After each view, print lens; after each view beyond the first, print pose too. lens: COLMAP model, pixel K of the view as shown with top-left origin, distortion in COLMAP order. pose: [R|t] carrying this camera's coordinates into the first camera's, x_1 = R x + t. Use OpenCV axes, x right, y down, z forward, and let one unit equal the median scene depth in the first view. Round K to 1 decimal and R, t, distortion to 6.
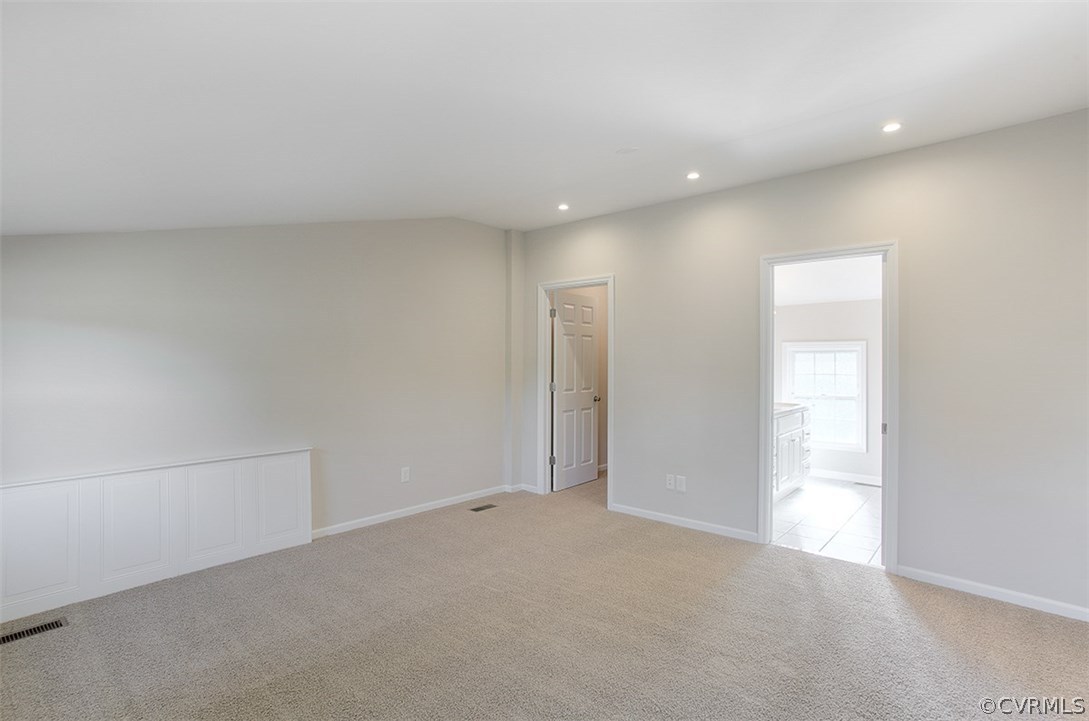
lens RADIAL K [[535.8, 0, 535.9], [0, 535.8, 359.7], [0, 0, 1]] dist [-0.050791, 0.031278]
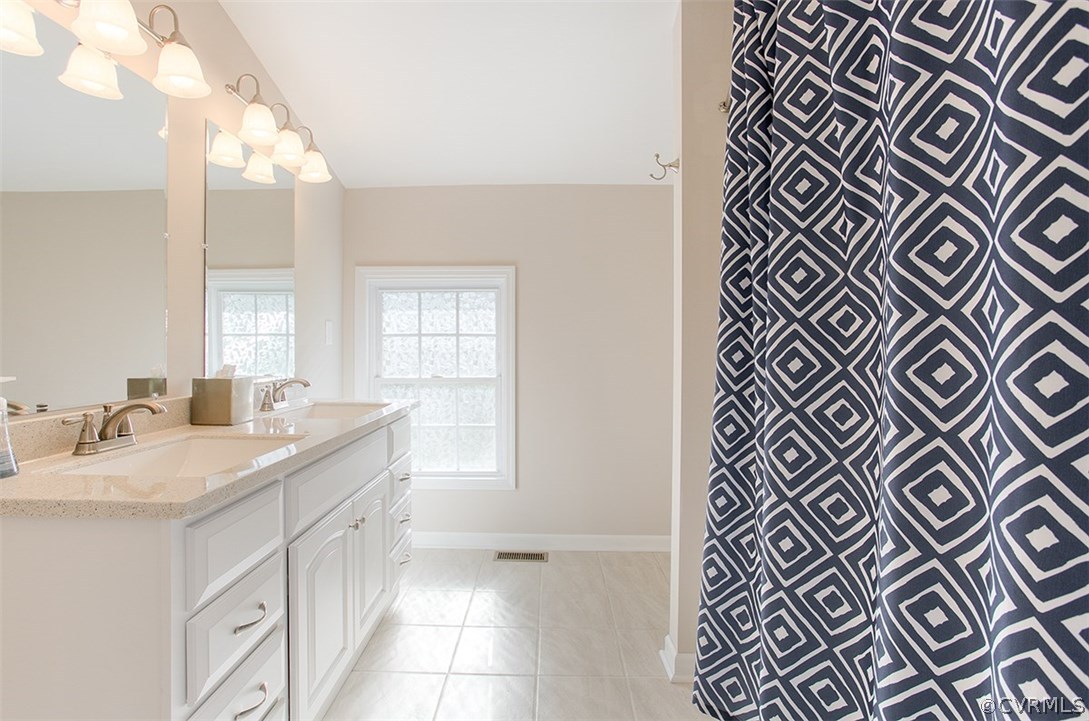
lens RADIAL K [[535.8, 0, 535.9], [0, 535.8, 359.7], [0, 0, 1]] dist [-0.050791, 0.031278]
pose [[0.766347, -0.019492, 0.642131, 0.304960], [-0.003354, 0.999405, 0.034339, 0.034171], [-0.642418, -0.028469, 0.765825, 0.577562]]
